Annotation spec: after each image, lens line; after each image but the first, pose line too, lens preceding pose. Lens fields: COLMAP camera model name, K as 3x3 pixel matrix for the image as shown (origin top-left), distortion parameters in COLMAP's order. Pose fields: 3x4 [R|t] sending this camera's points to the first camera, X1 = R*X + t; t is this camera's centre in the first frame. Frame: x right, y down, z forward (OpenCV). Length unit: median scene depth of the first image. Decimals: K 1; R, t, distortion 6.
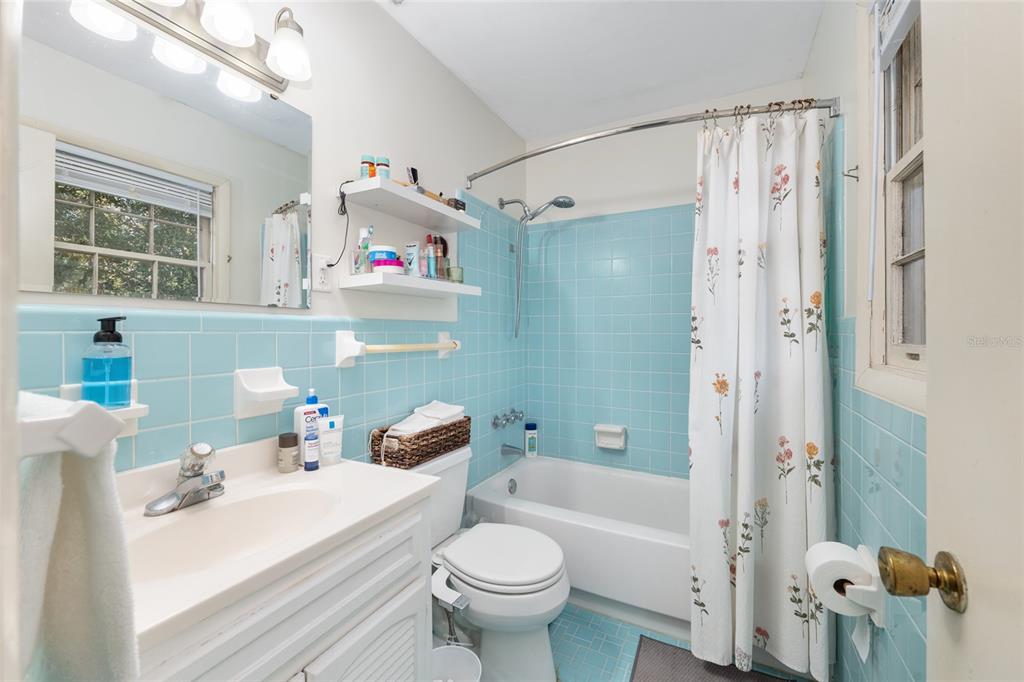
lens RADIAL K [[420.4, 0, 511.5], [0, 420.4, 334.5], [0, 0, 1]] dist [-0.000447, -0.000052]
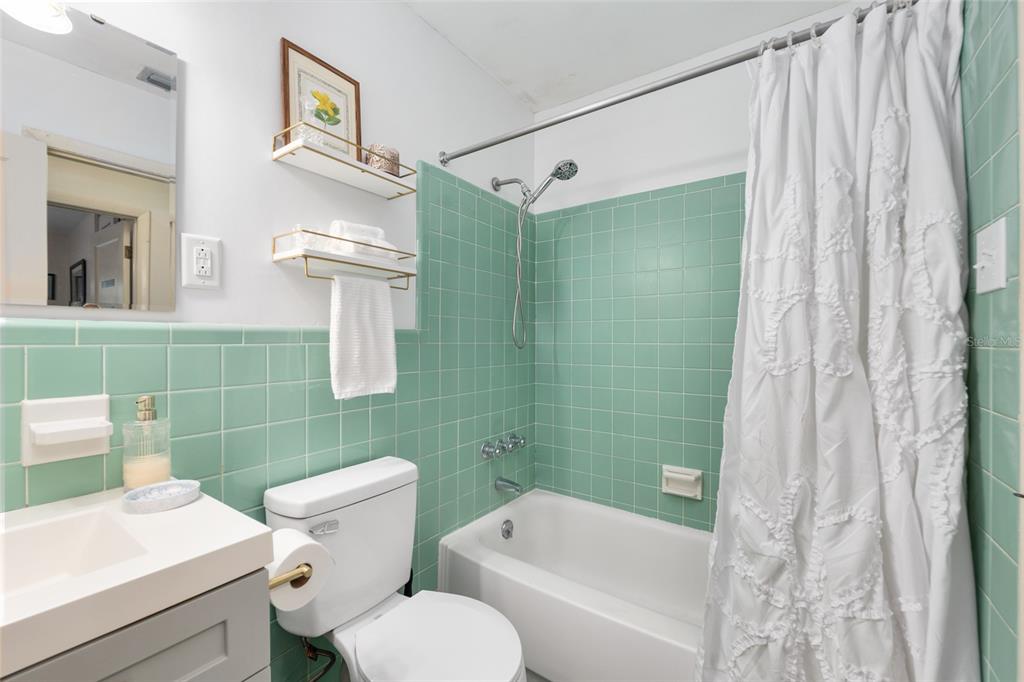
lens RADIAL K [[420.4, 0, 512.1], [0, 420.4, 345.5], [0, 0, 1]] dist [-0.000447, -0.000052]
pose [[0.988617, -0.009549, -0.150148, 0.132386], [0.010934, 0.999905, 0.008400, -0.002661], [0.150053, -0.009946, 0.988628, 0.190598]]
